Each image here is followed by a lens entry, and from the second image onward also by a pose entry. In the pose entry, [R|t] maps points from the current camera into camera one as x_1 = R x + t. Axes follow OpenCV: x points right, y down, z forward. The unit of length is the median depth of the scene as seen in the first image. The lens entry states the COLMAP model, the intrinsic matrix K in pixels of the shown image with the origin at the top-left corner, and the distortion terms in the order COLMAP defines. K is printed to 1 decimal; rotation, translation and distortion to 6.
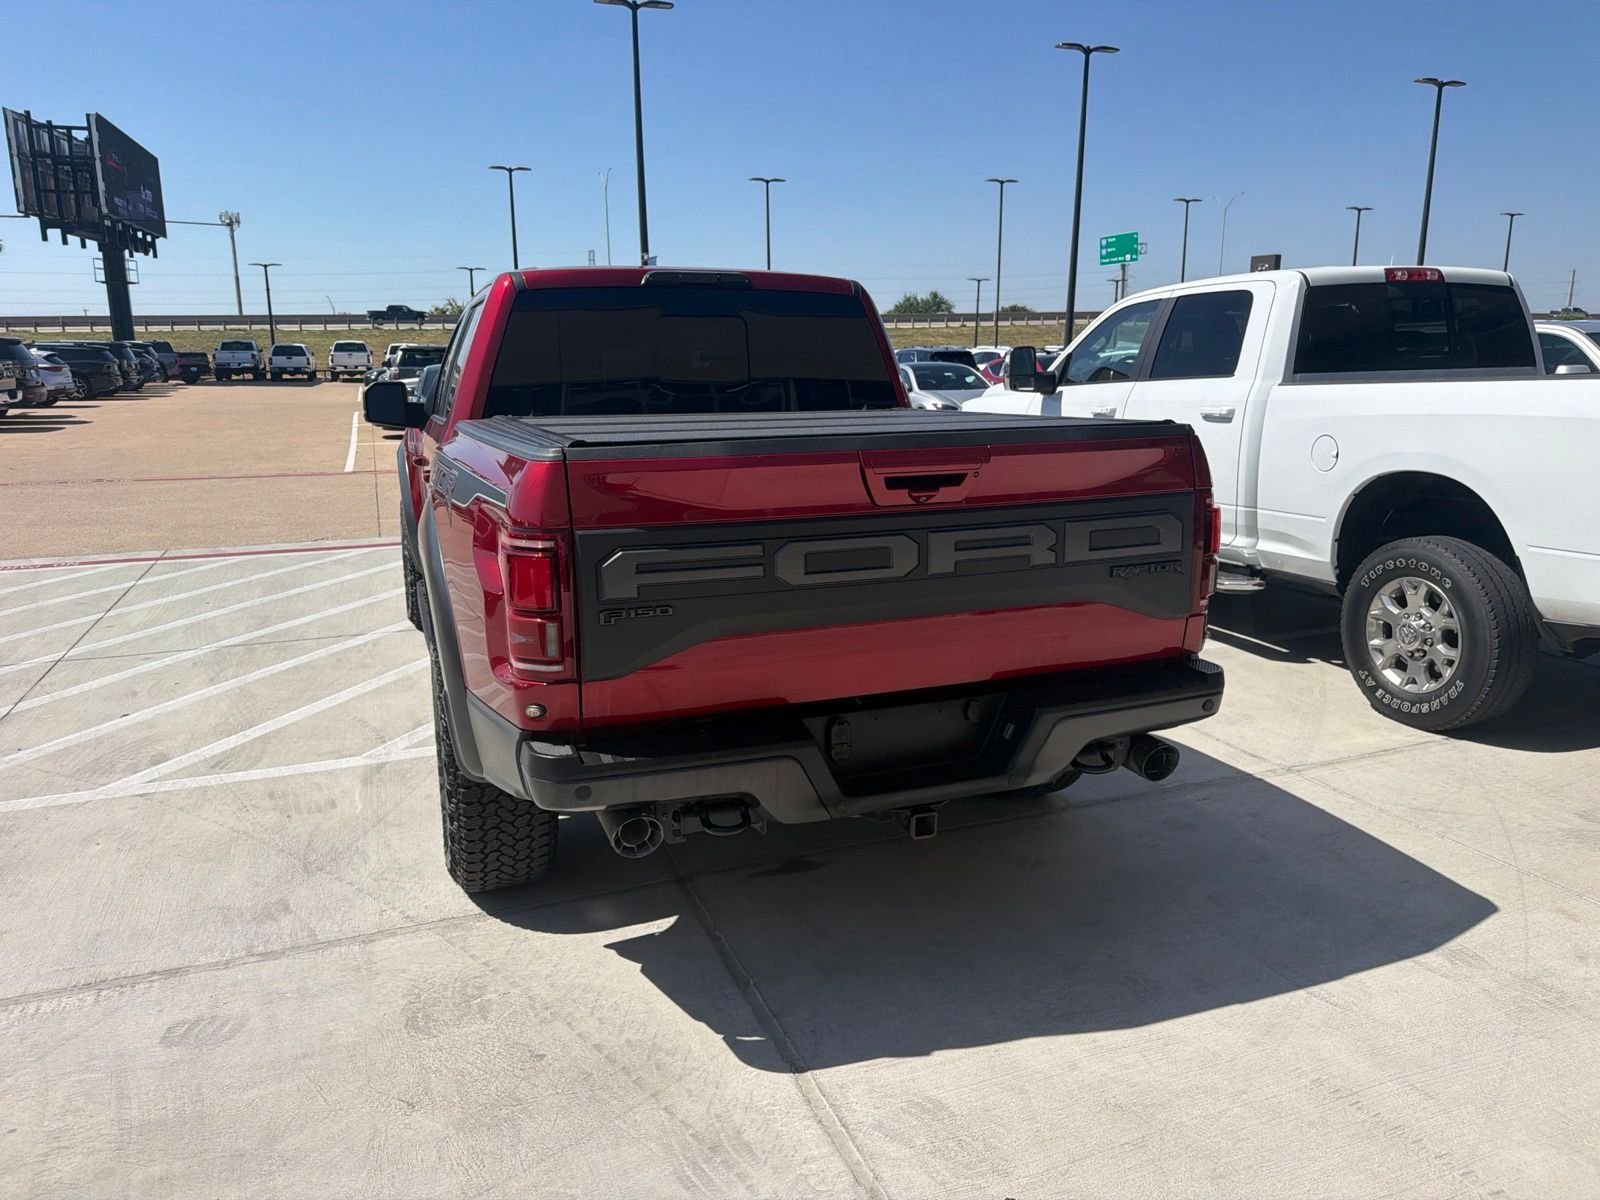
lens RADIAL K [[1125.9, 0, 814.3], [0, 1125.9, 603.3], [0, 0, 1]] dist [0.038335, -0.048019]
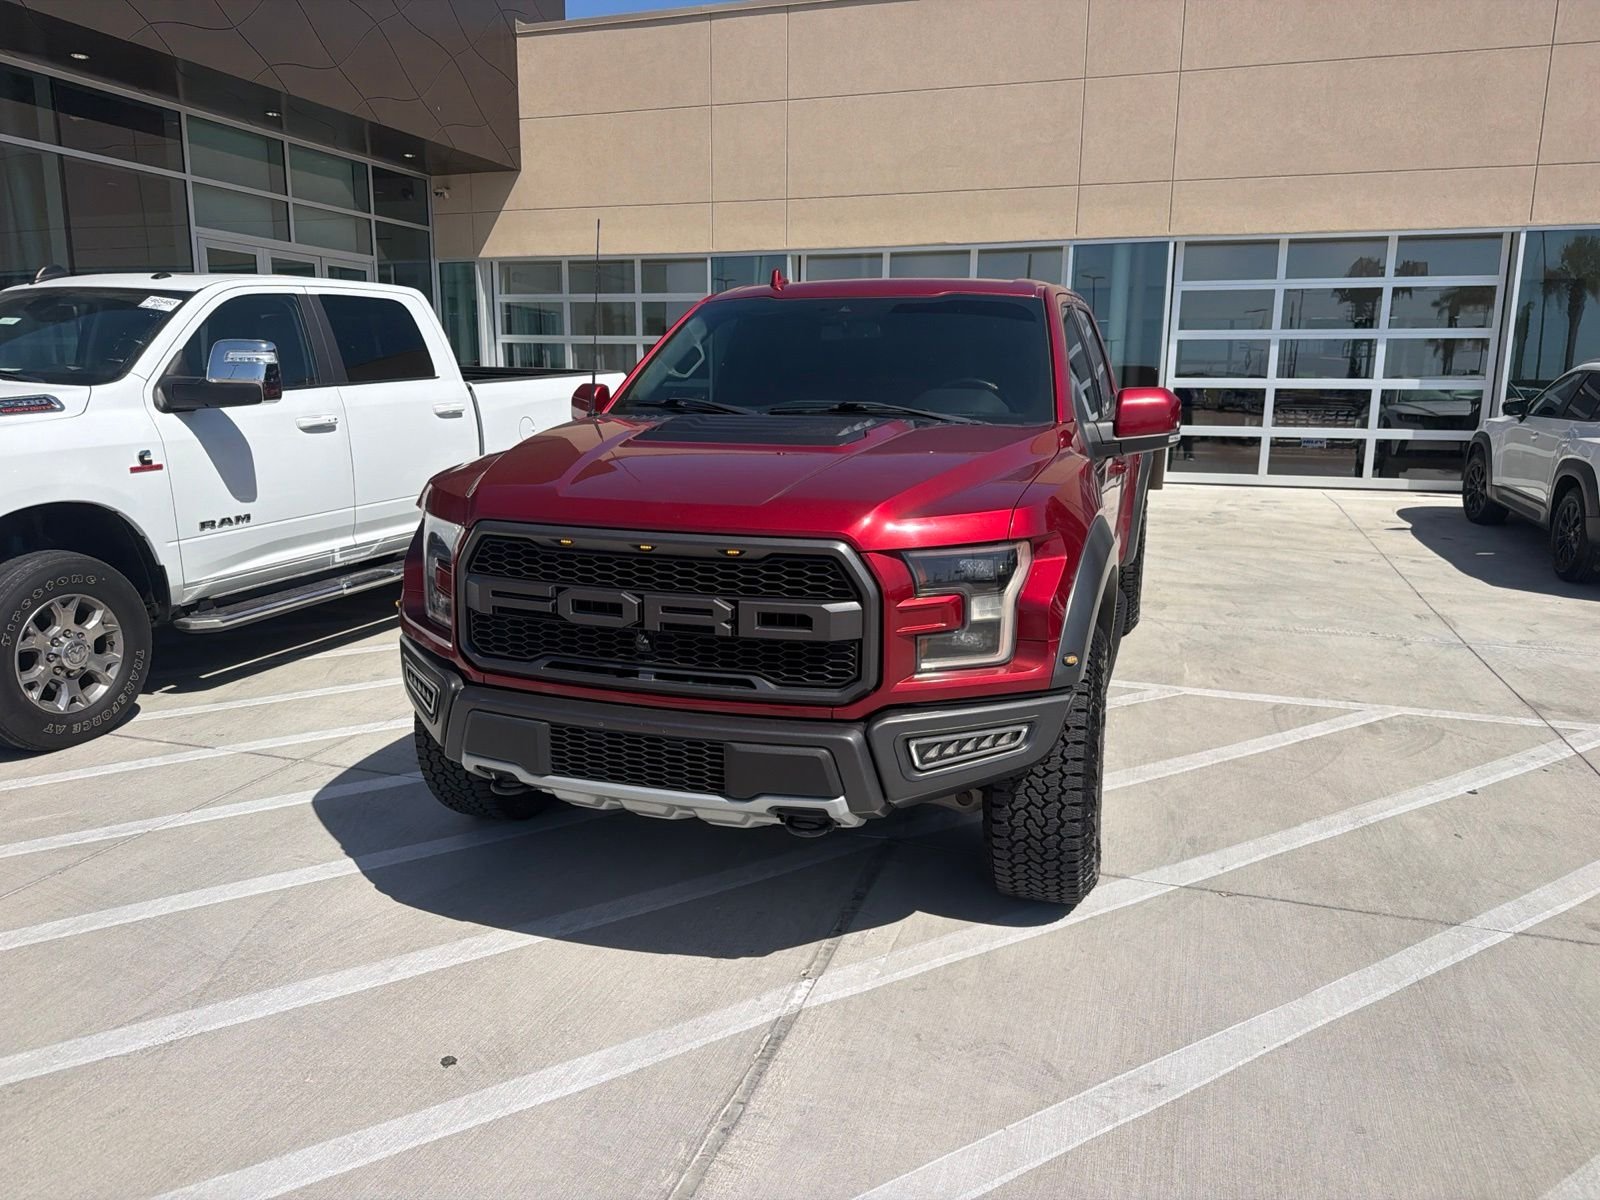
lens RADIAL K [[1125.9, 0, 797.6], [0, 1125.9, 596.2], [0, 0, 1]] dist [0.038335, -0.048019]
pose [[-0.770399, -0.124964, 0.625196, -0.693122], [0.139108, 0.924031, 0.356111, -0.370430], [-0.622201, 0.361318, -0.694489, 1.732779]]
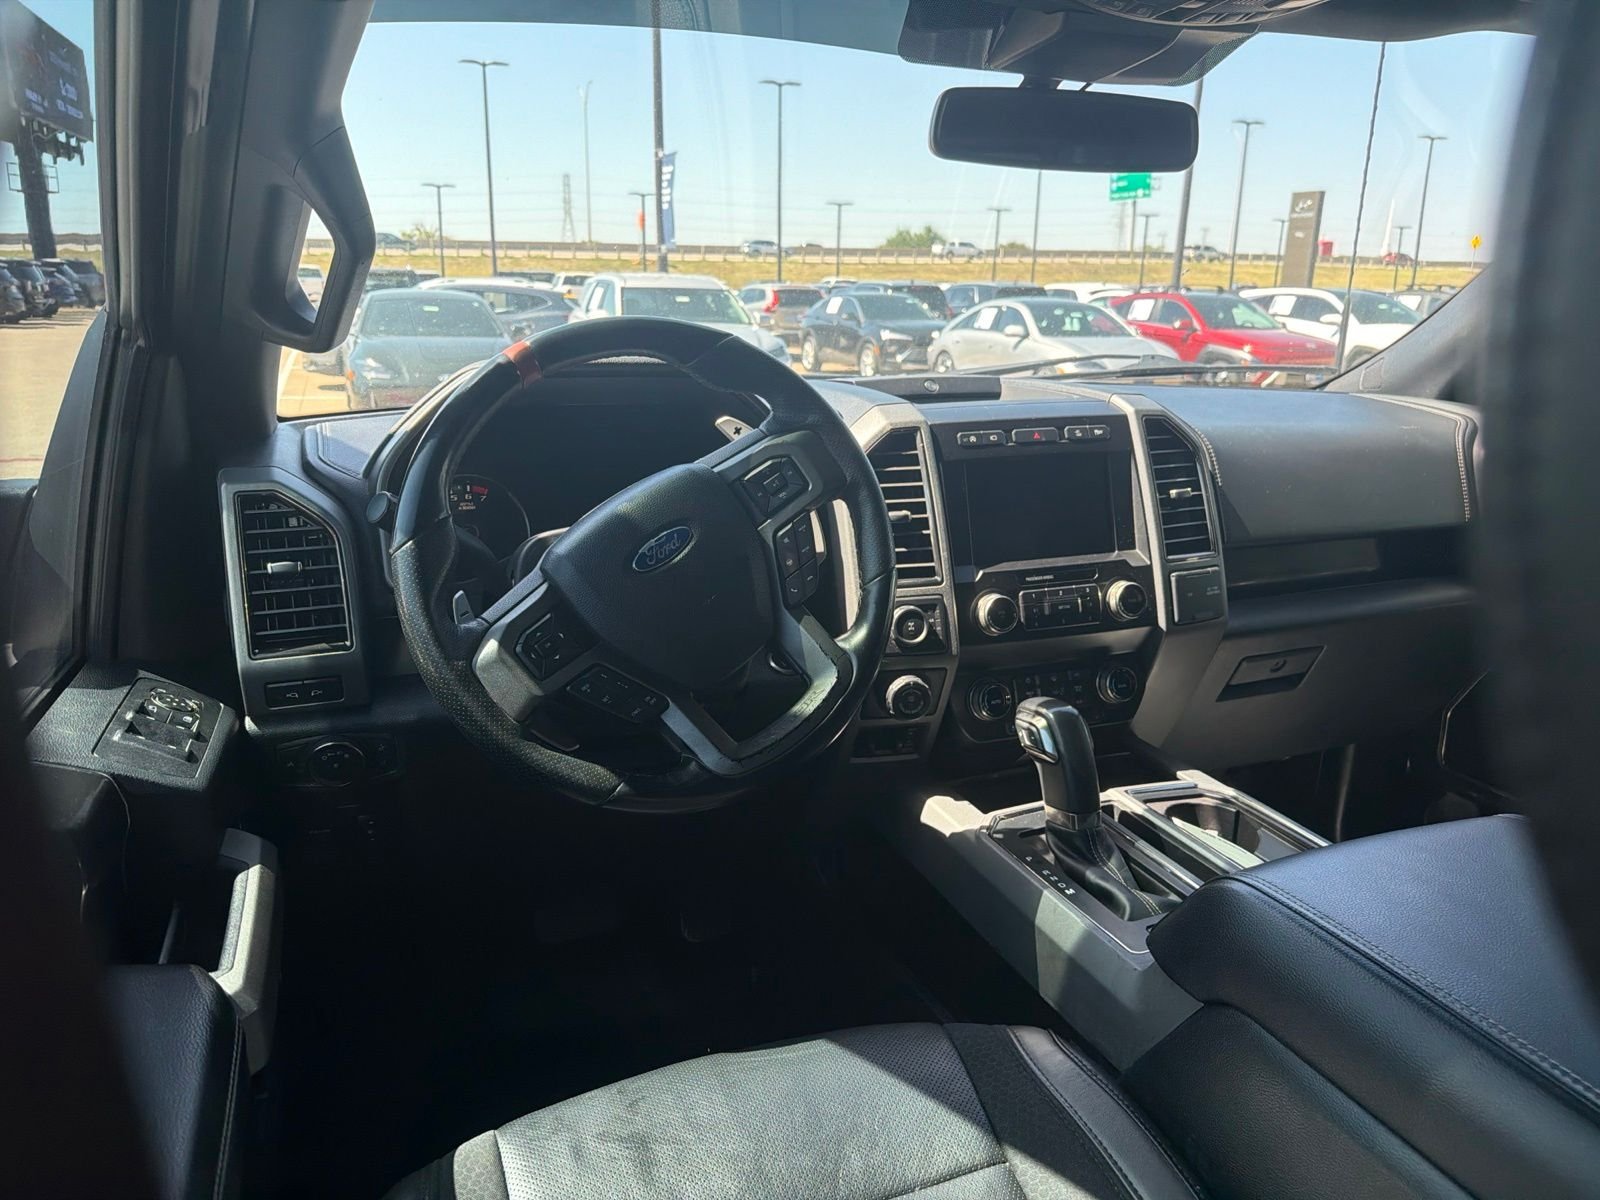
lens RADIAL K [[1125.9, 0, 796.2], [0, 1125.9, 626.4], [0, 0, 1]] dist [0.038335, -0.048019]
pose [[0.999813, 0.017246, 0.008696, -0.255543], [-0.017820, 0.997319, 0.070970, -0.183068], [-0.007449, -0.071112, 0.997441, 0.903301]]
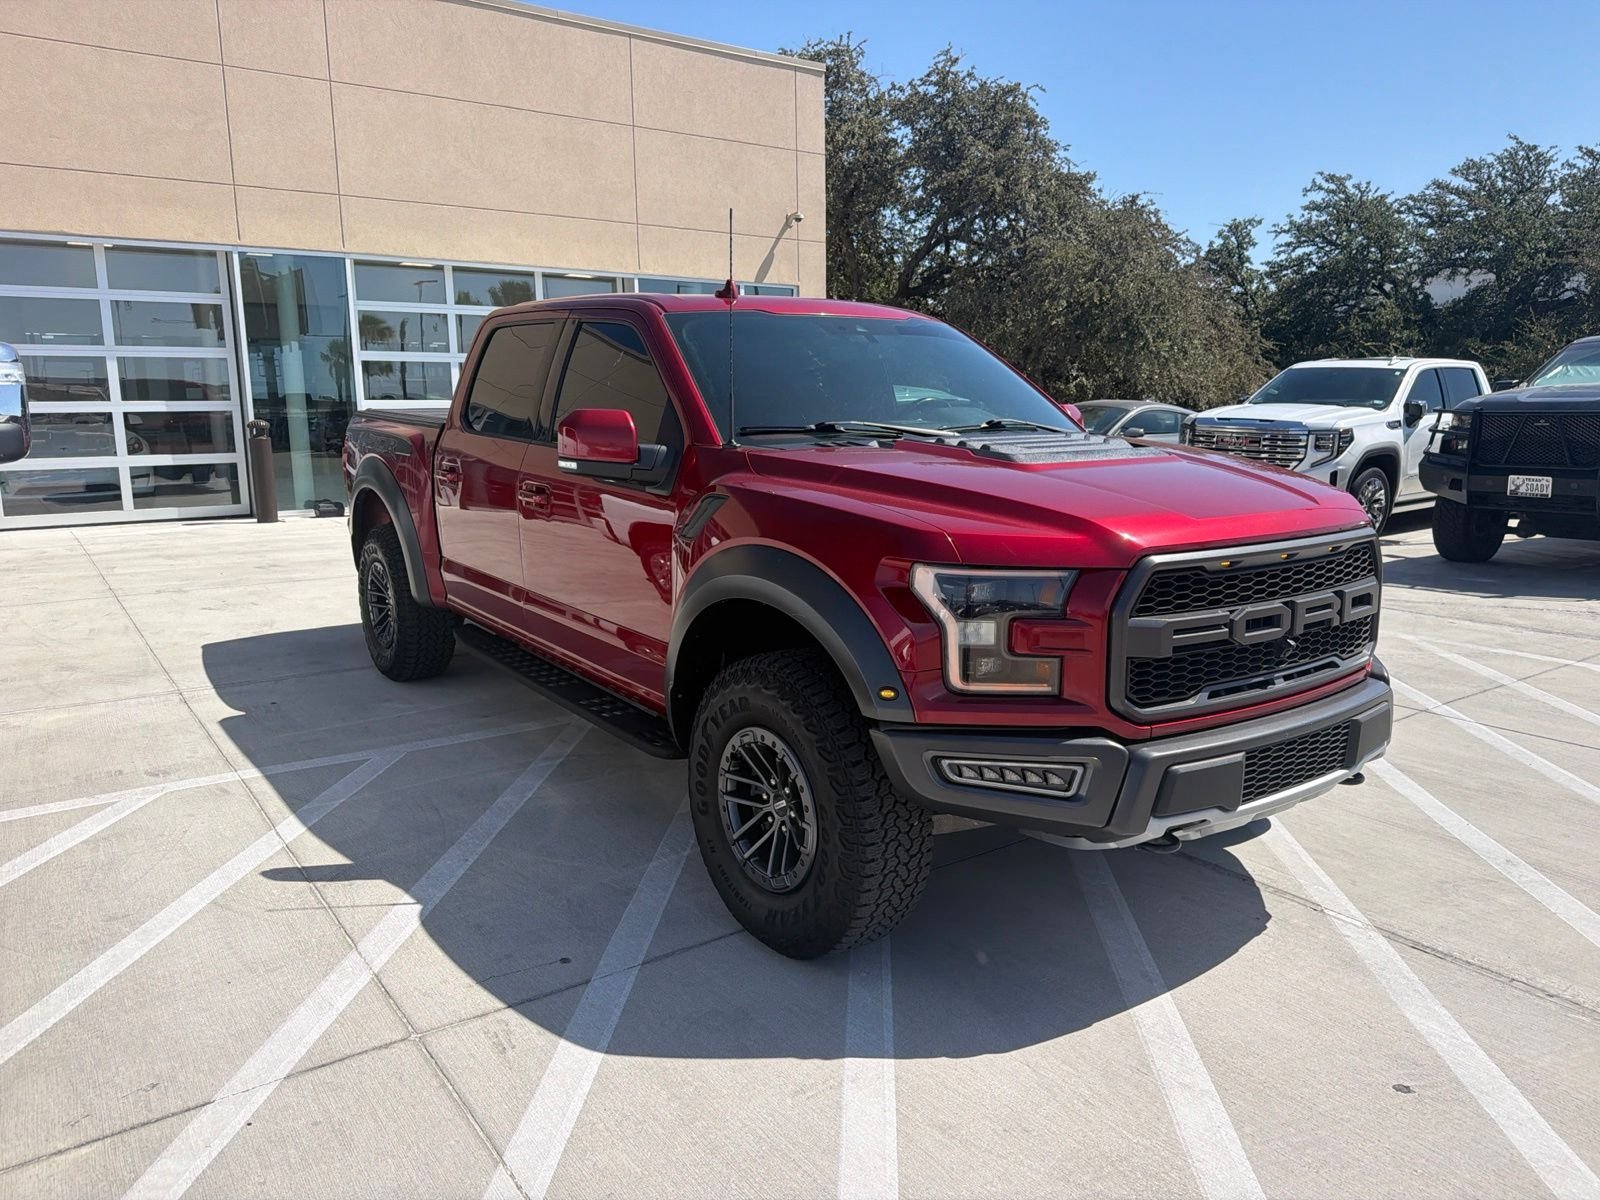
lens RADIAL K [[1125.9, 0, 798.4], [0, 1125.9, 602.0], [0, 0, 1]] dist [0.038335, -0.048019]
pose [[-0.968462, 0.052649, -0.243535, 0.028125], [-0.047591, 0.920338, 0.388219, -0.395334], [0.244574, 0.387565, -0.888806, 1.839435]]
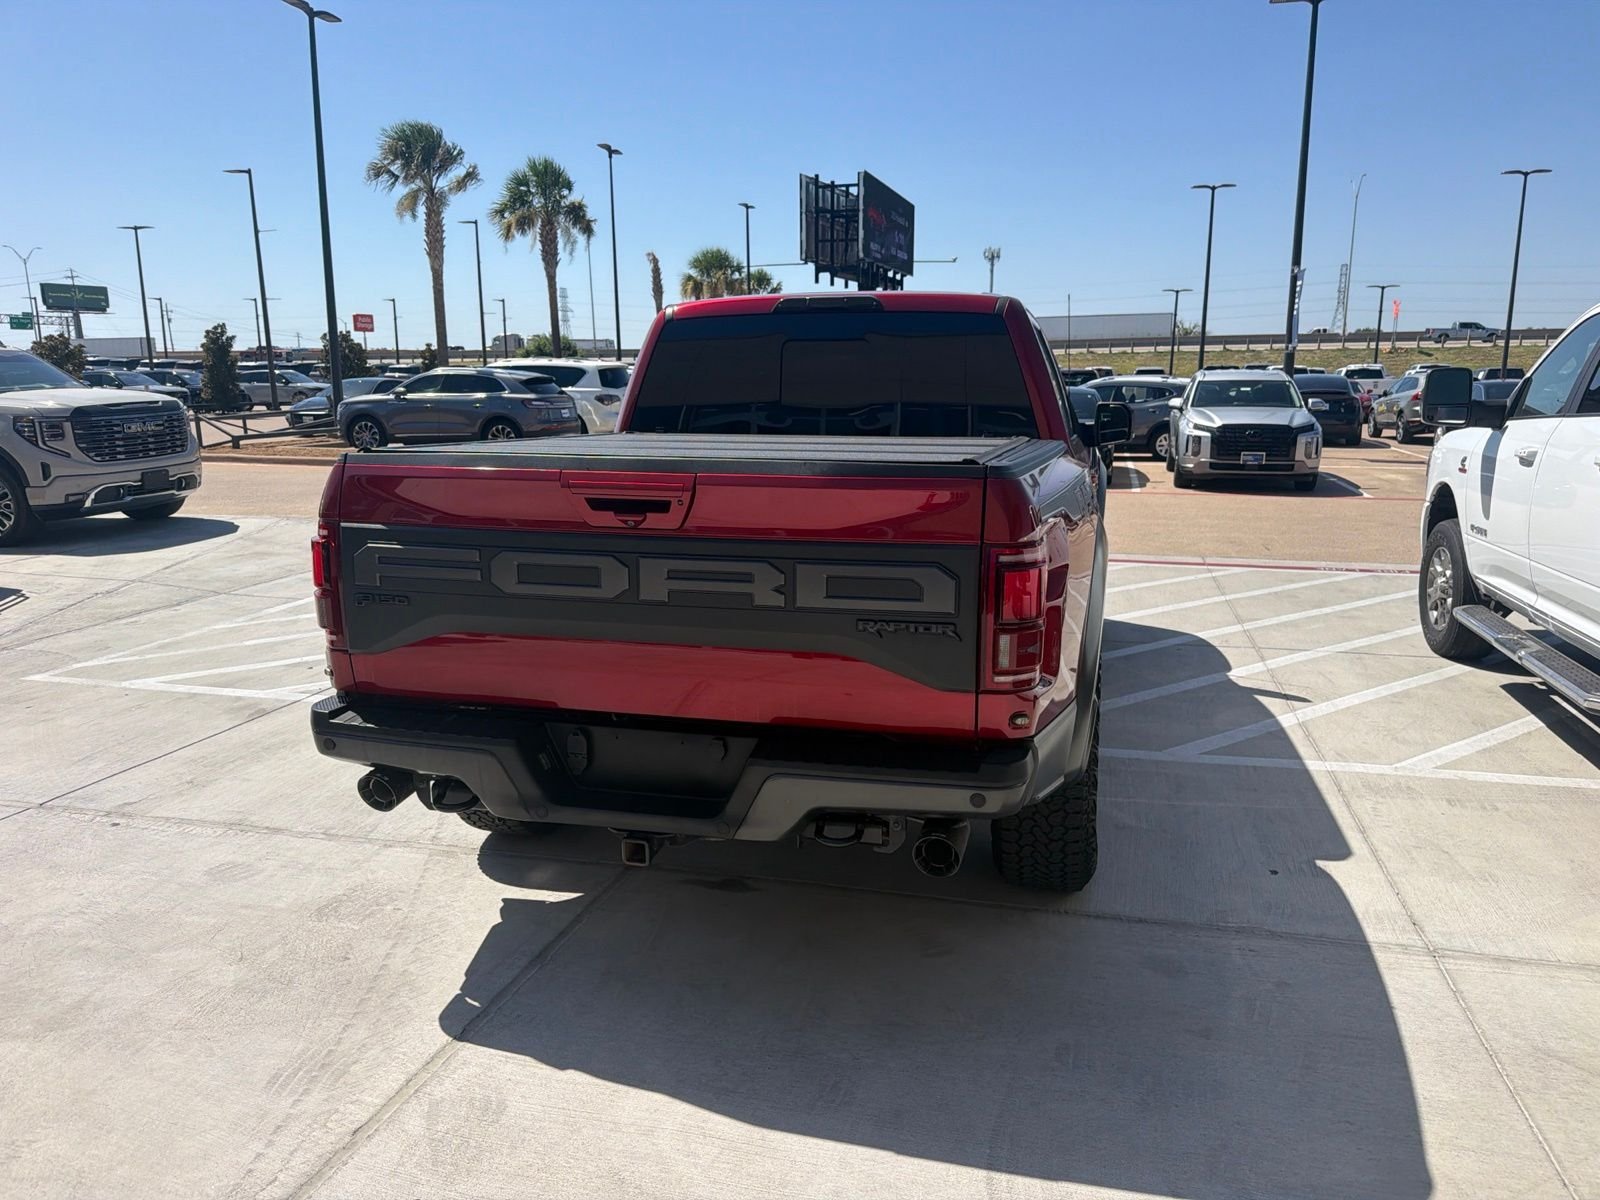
lens RADIAL K [[1125.9, 0, 806.8], [0, 1125.9, 624.8], [0, 0, 1]] dist [0.038335, -0.048019]
pose [[0.813061, 0.128295, -0.567866, 0.380586], [-0.128782, 0.990887, 0.039477, -0.030021], [0.567755, 0.041034, 0.822174, 0.130934]]
